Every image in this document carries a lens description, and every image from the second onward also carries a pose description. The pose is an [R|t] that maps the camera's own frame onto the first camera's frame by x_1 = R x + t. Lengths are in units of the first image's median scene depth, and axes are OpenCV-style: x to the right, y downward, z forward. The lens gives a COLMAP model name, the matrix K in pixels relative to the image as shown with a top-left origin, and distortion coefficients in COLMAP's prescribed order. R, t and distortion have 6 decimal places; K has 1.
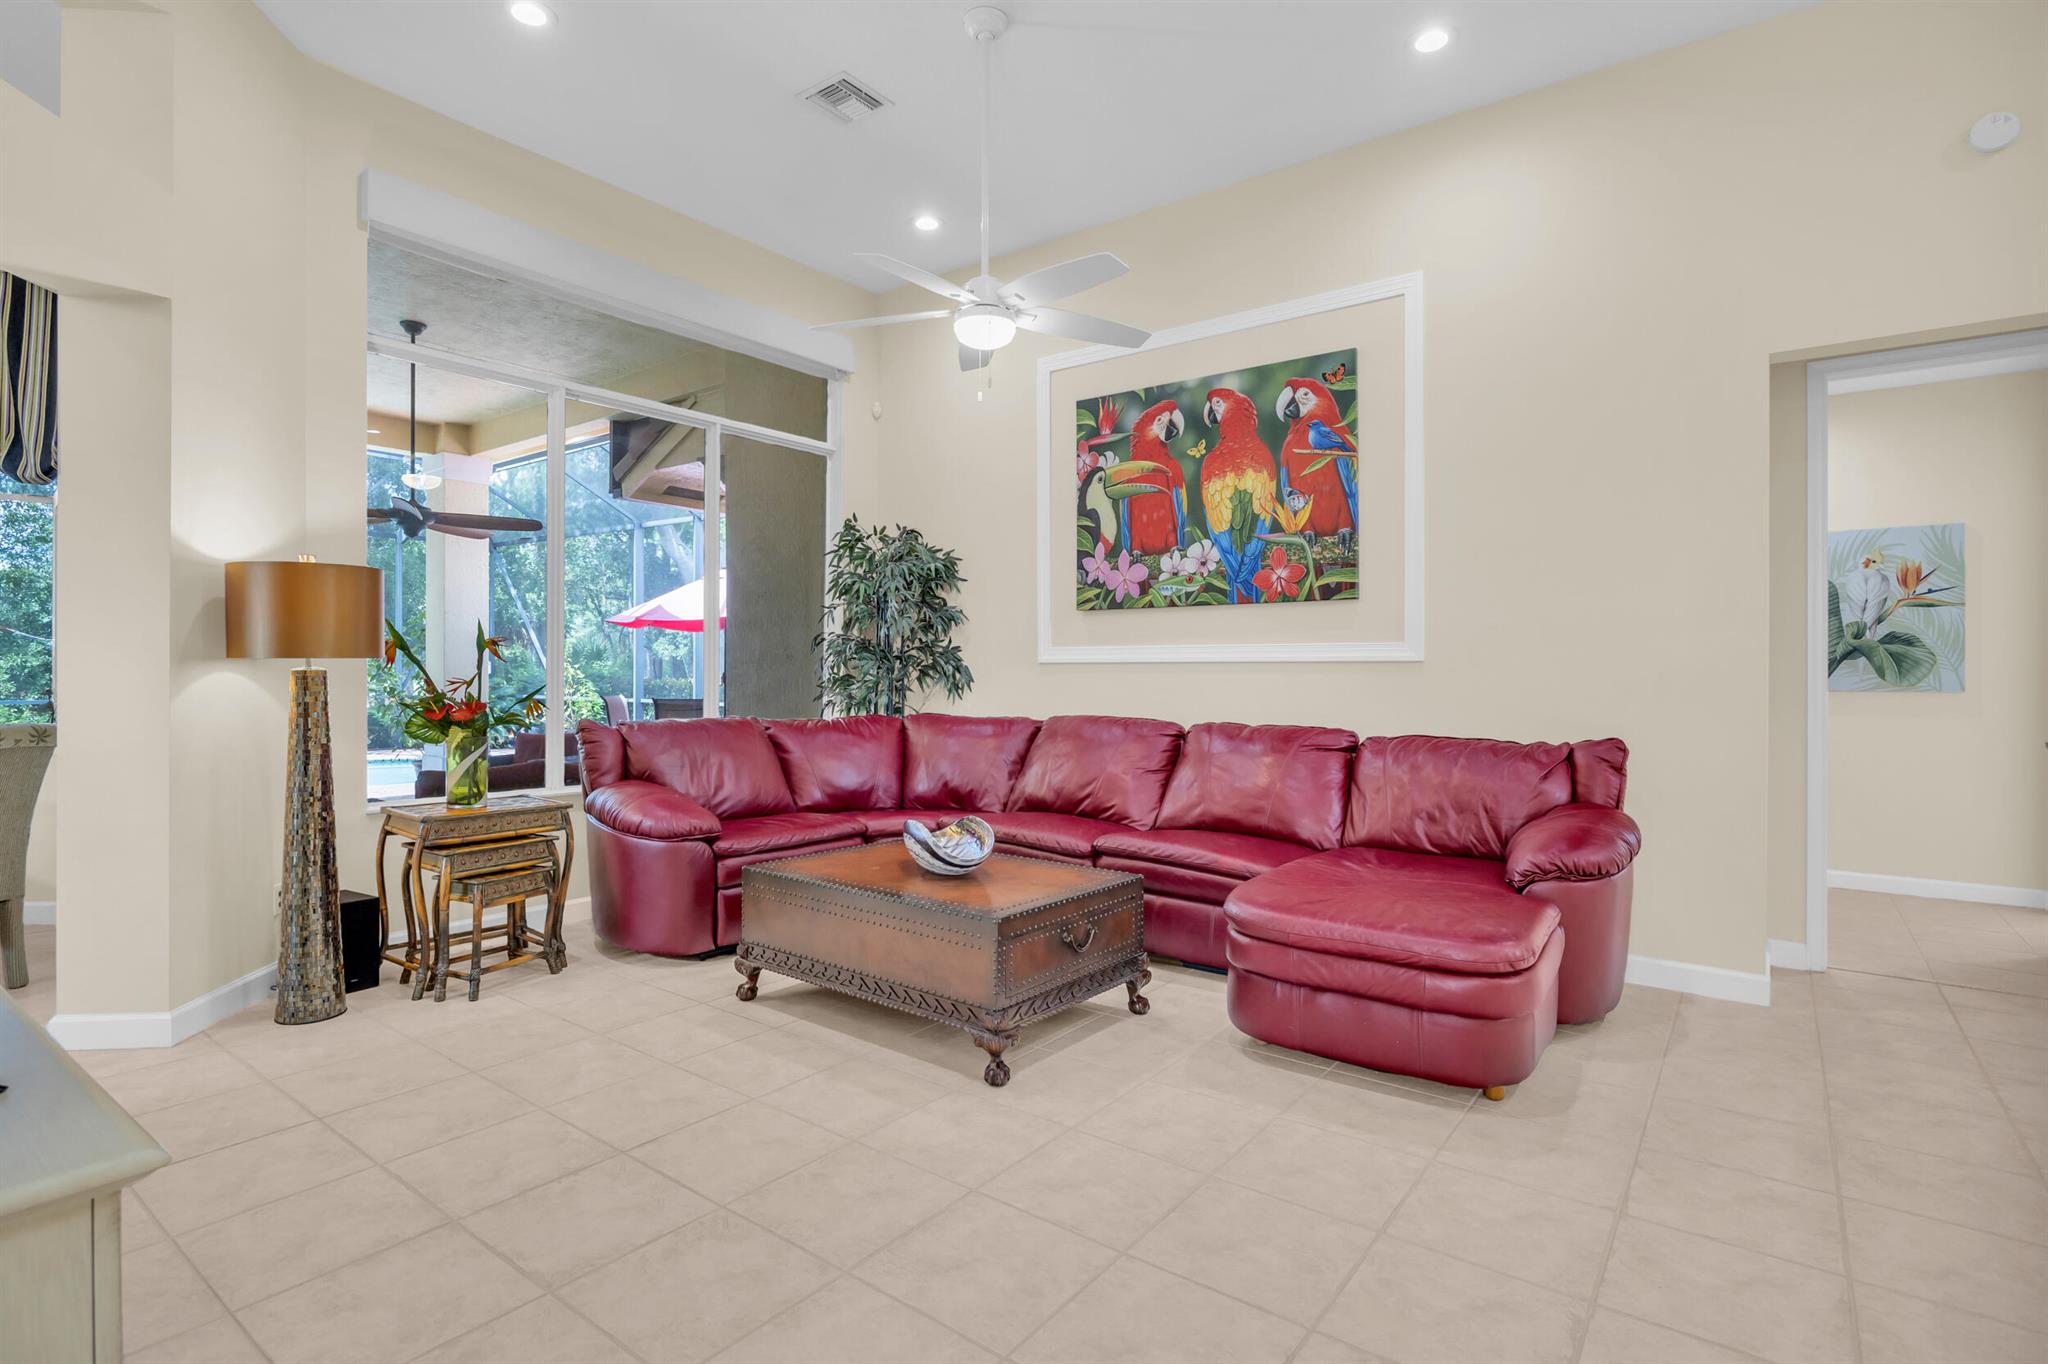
lens RADIAL K [[982.3, 0, 1023.7], [0, 982.3, 672.7], [0, 0, 1]] dist [-0.004425, -0.000263]
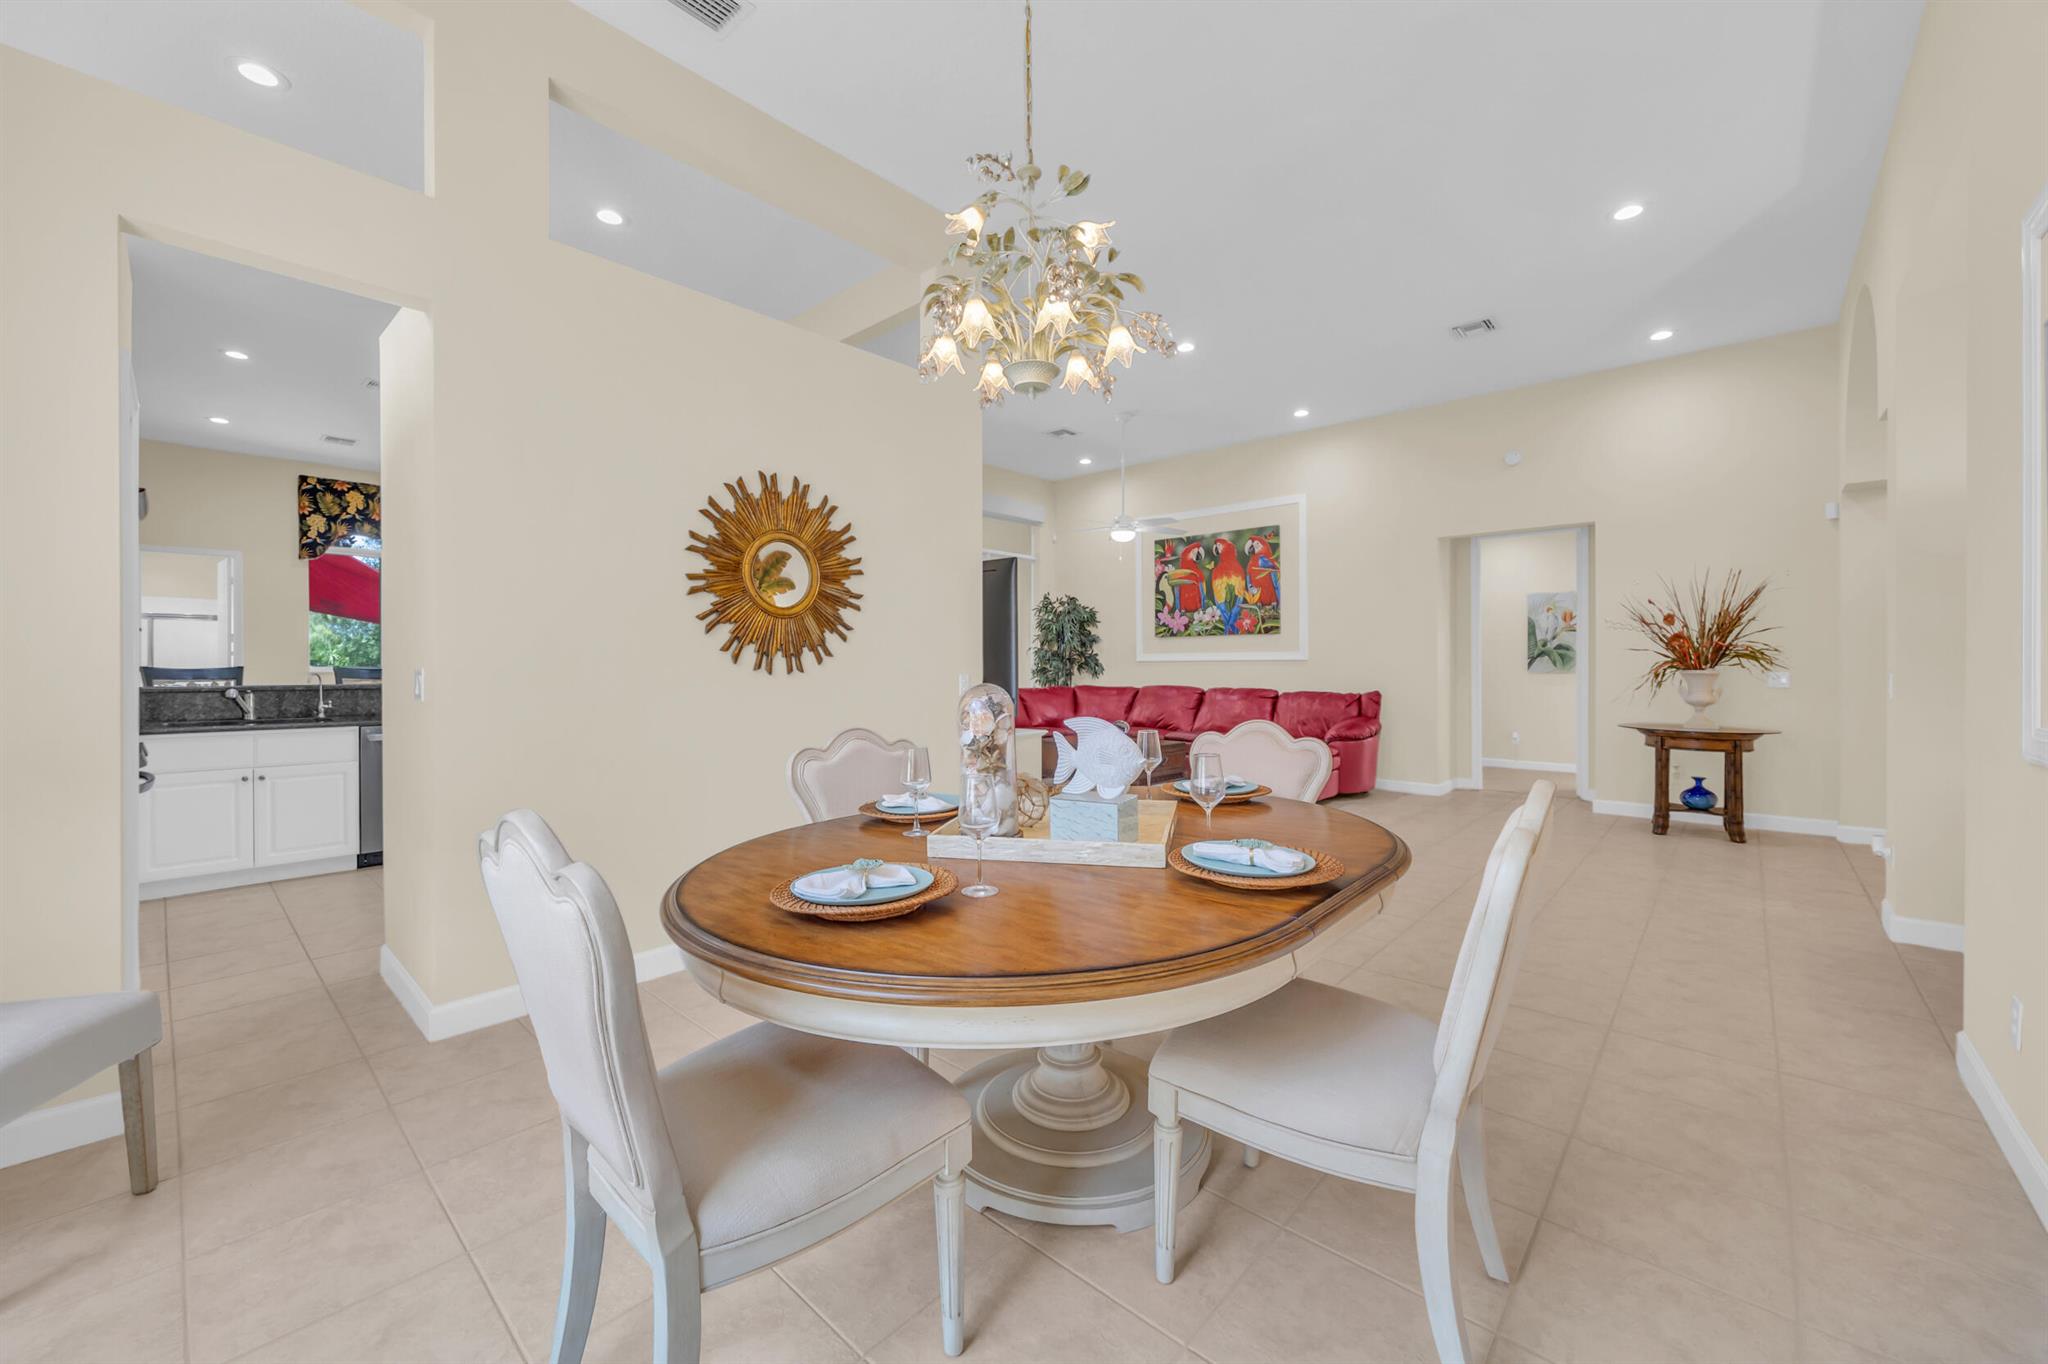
lens RADIAL K [[785.2, 0, 1022.6], [0, 785.2, 678.3], [0, 0, 1]] dist [-0.003085, -0.000098]
pose [[0.995921, -0.004519, -0.090117, -0.087640], [0.005820, 0.999883, 0.014179, 0.000871], [0.090042, -0.014646, 0.995830, -0.810187]]
